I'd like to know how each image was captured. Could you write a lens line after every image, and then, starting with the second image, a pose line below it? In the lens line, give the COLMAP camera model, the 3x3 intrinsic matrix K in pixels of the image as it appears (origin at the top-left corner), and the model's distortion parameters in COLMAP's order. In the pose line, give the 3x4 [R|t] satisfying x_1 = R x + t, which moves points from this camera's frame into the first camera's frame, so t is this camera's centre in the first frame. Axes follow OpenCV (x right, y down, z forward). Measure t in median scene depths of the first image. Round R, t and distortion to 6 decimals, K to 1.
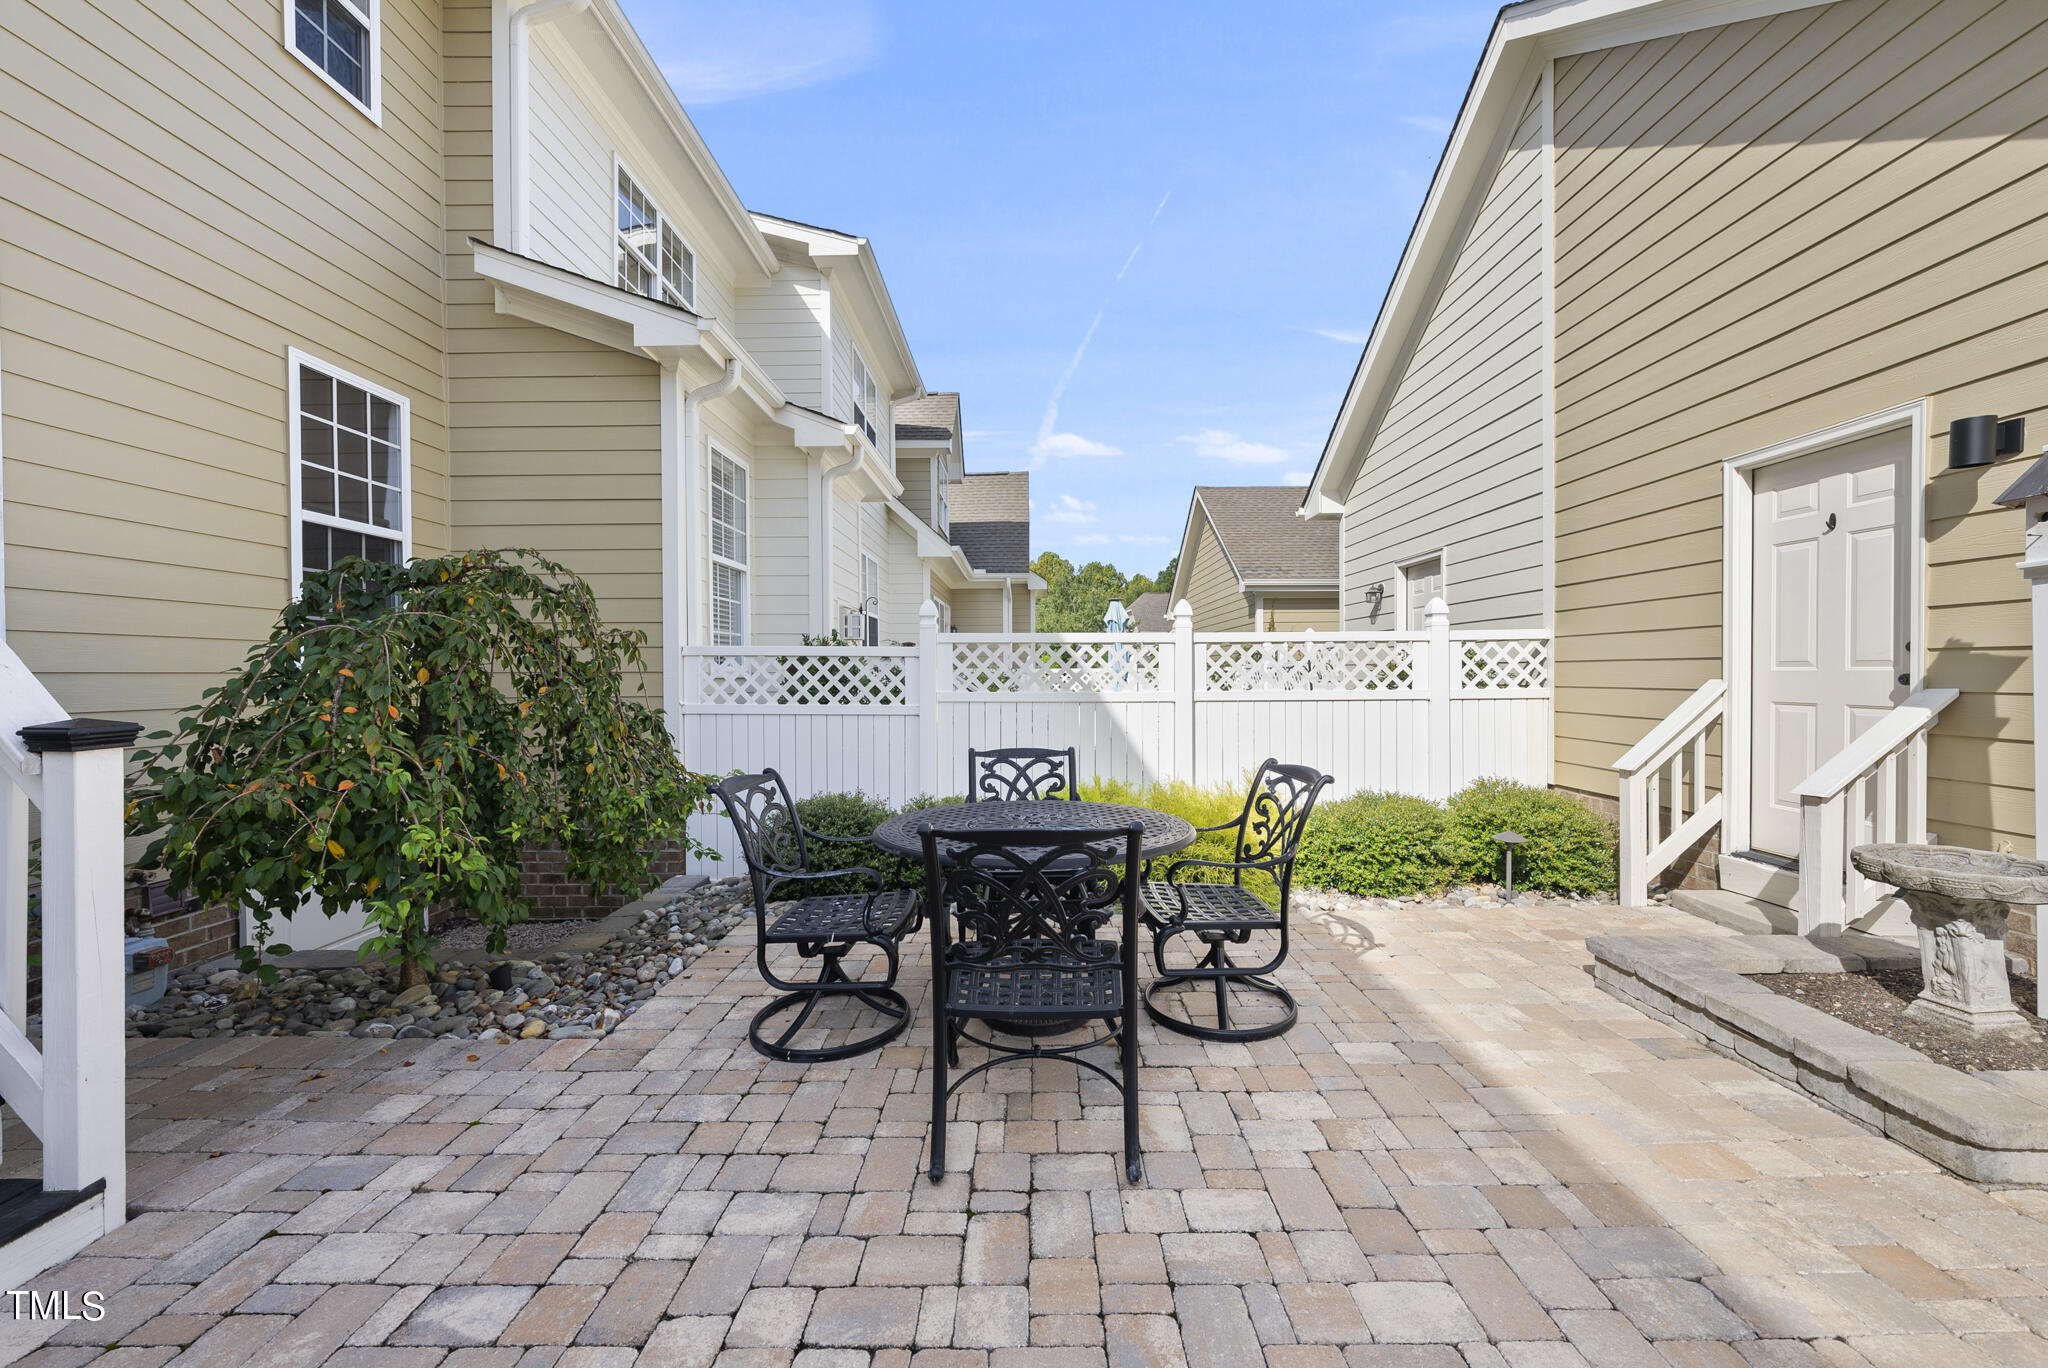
lens RADIAL K [[754.4, 0, 1027.4], [0, 754.4, 674.7], [0, 0, 1]] dist [-0.001310, -0.000161]
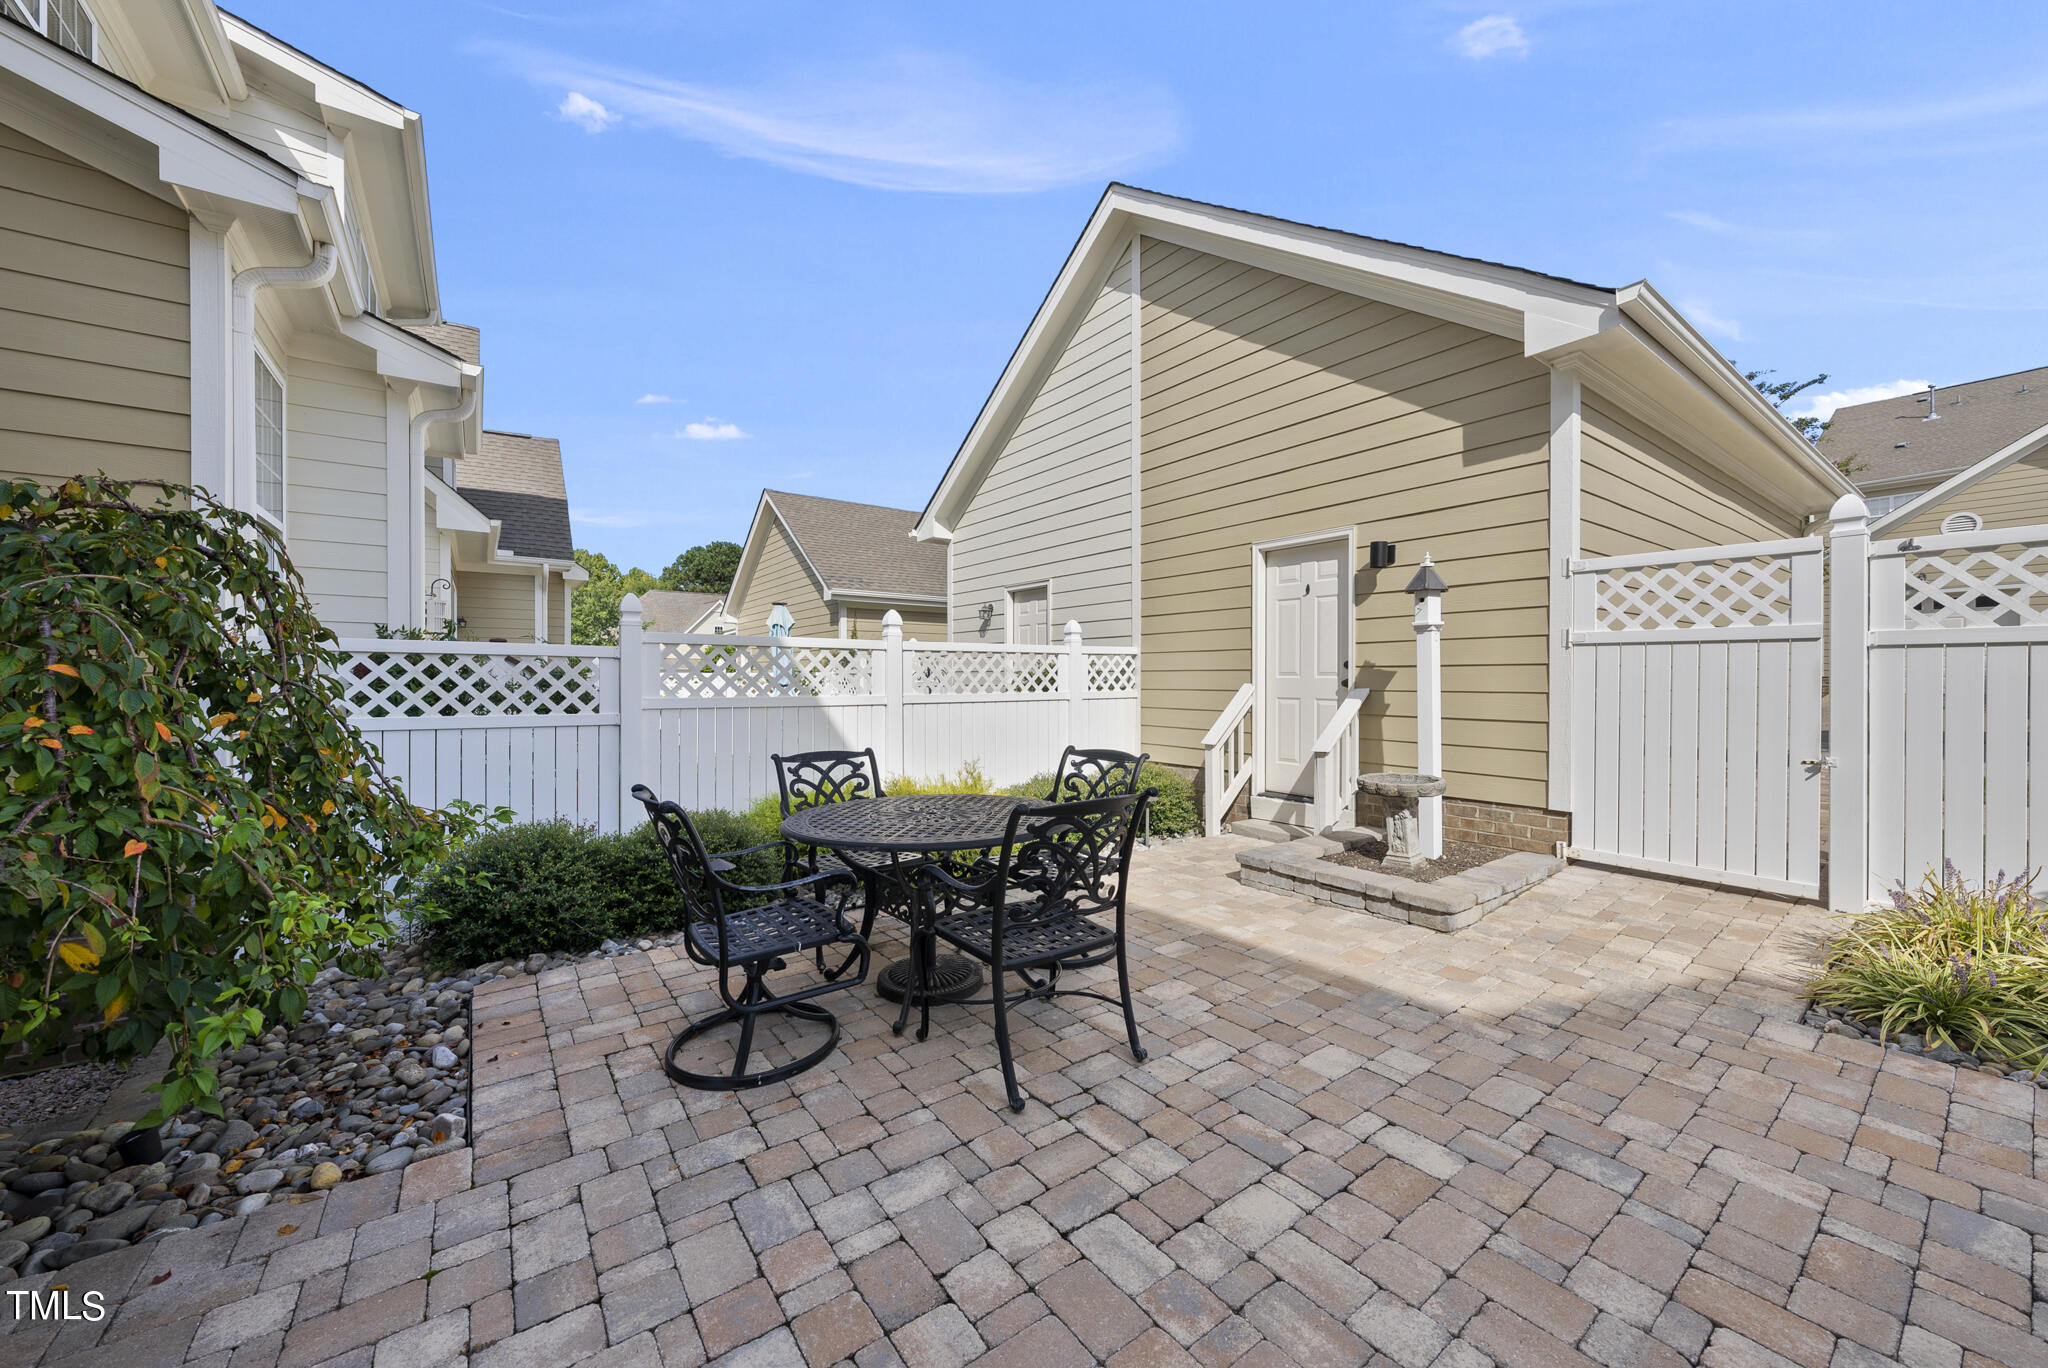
lens RADIAL K [[758.0, 0, 1024.6], [0, 758.0, 673.9], [0, 0, 1]] dist [0.000116, -0.000274]
pose [[0.801919, 0.007428, 0.597387, -0.294443], [-0.002398, 0.999955, -0.009215, 0.001620], [-0.597428, 0.005957, 0.801900, 0.016457]]
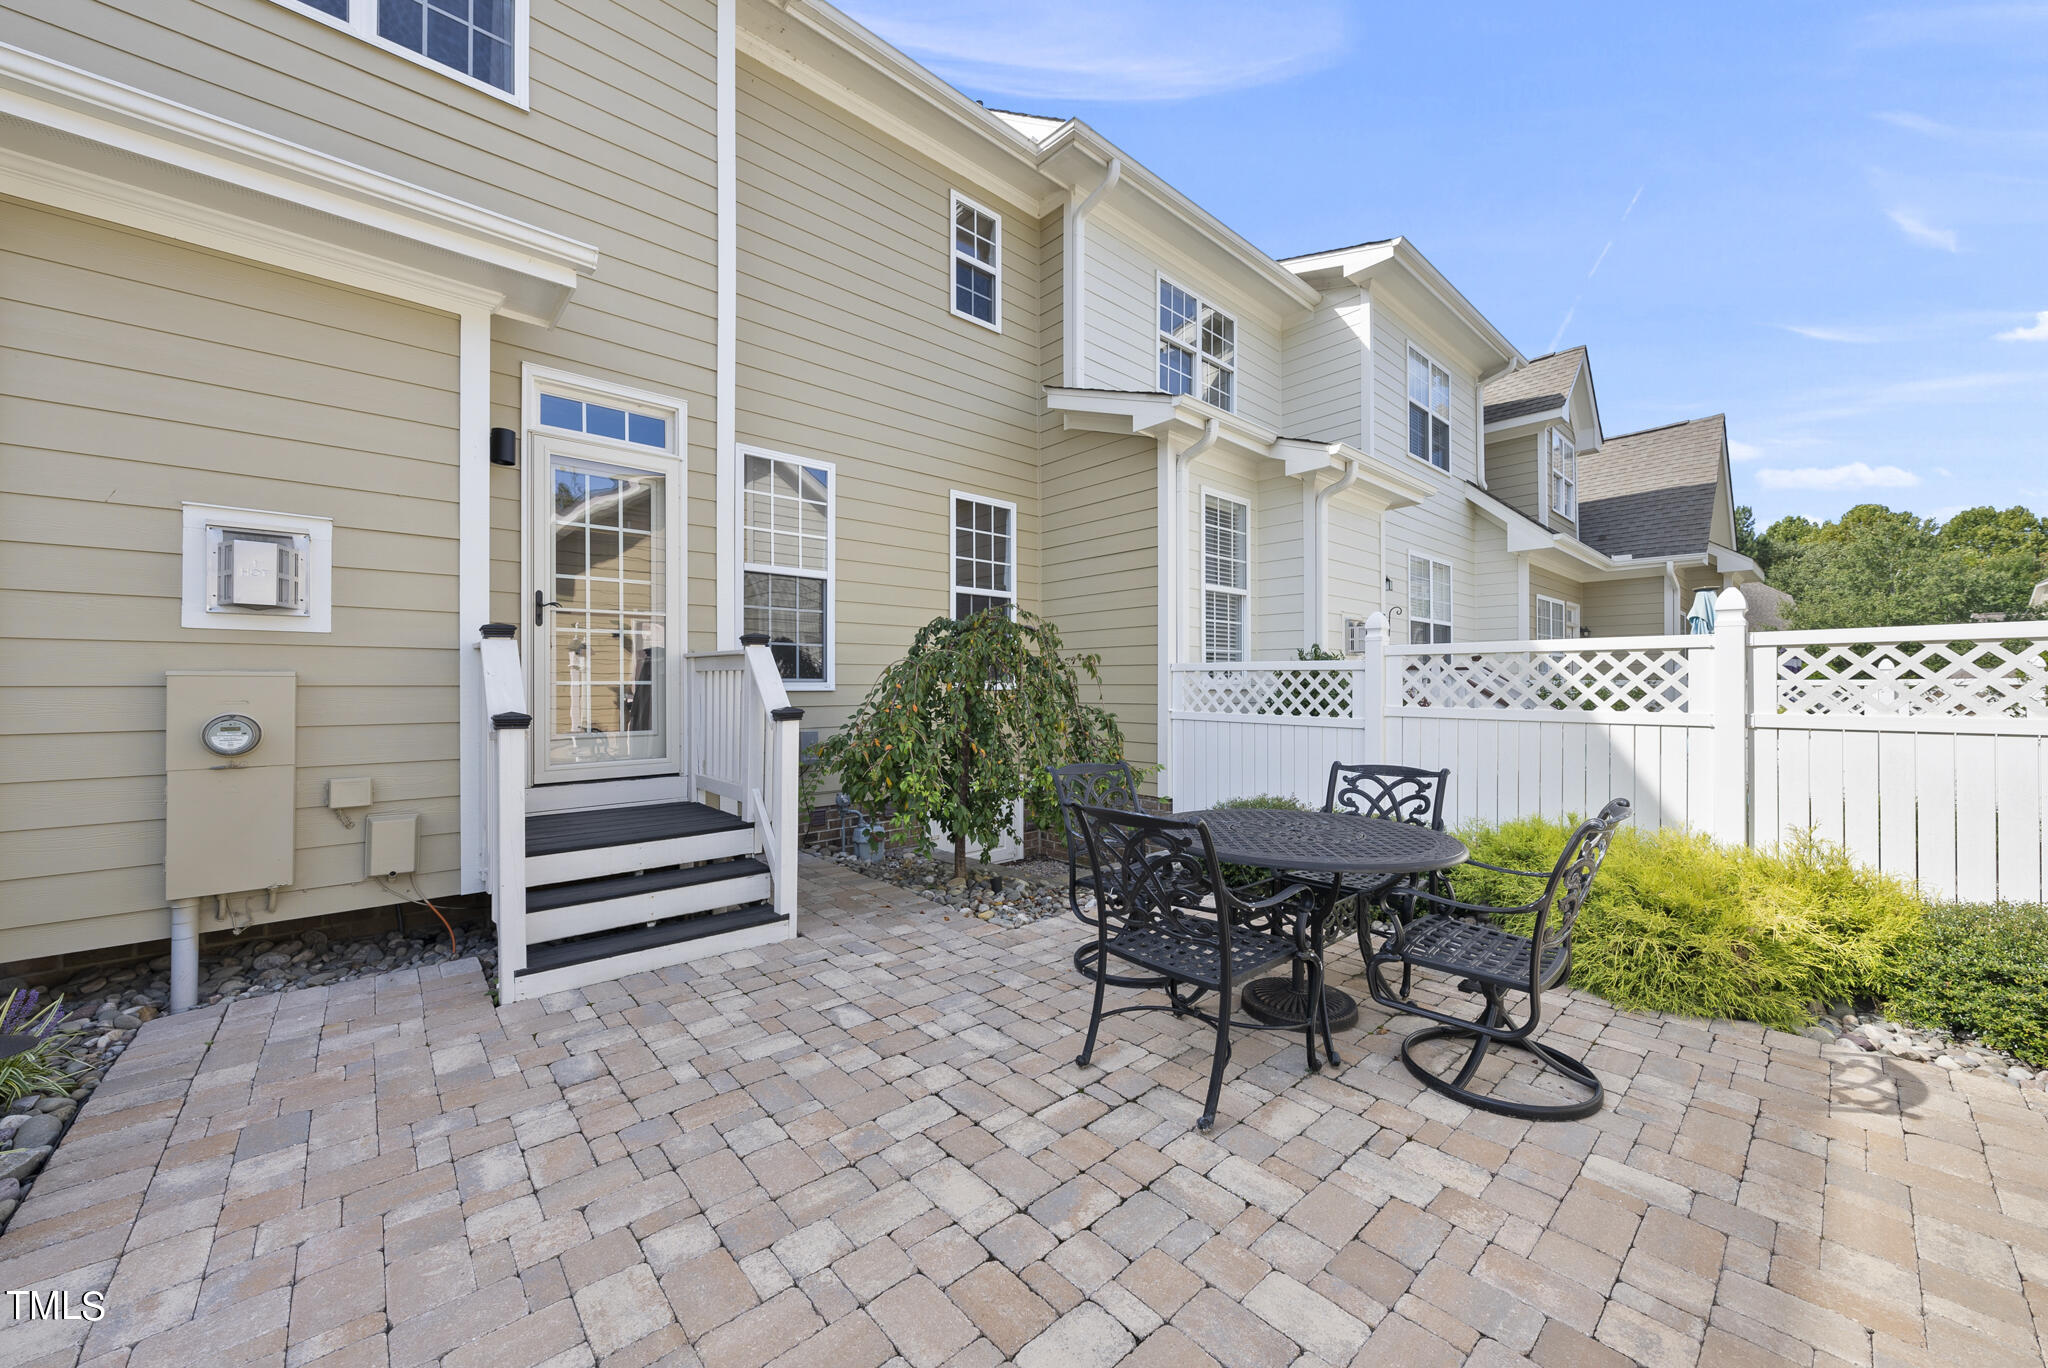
lens RADIAL K [[749.7, 0, 1019.8], [0, 749.7, 673.3], [0, 0, 1]] dist [-0.002860, -0.000272]
pose [[0.668077, -0.008964, -0.744039, 0.287591], [-0.004520, 0.999860, -0.016105, -0.001899], [0.744079, 0.014122, 0.667943, 0.006864]]
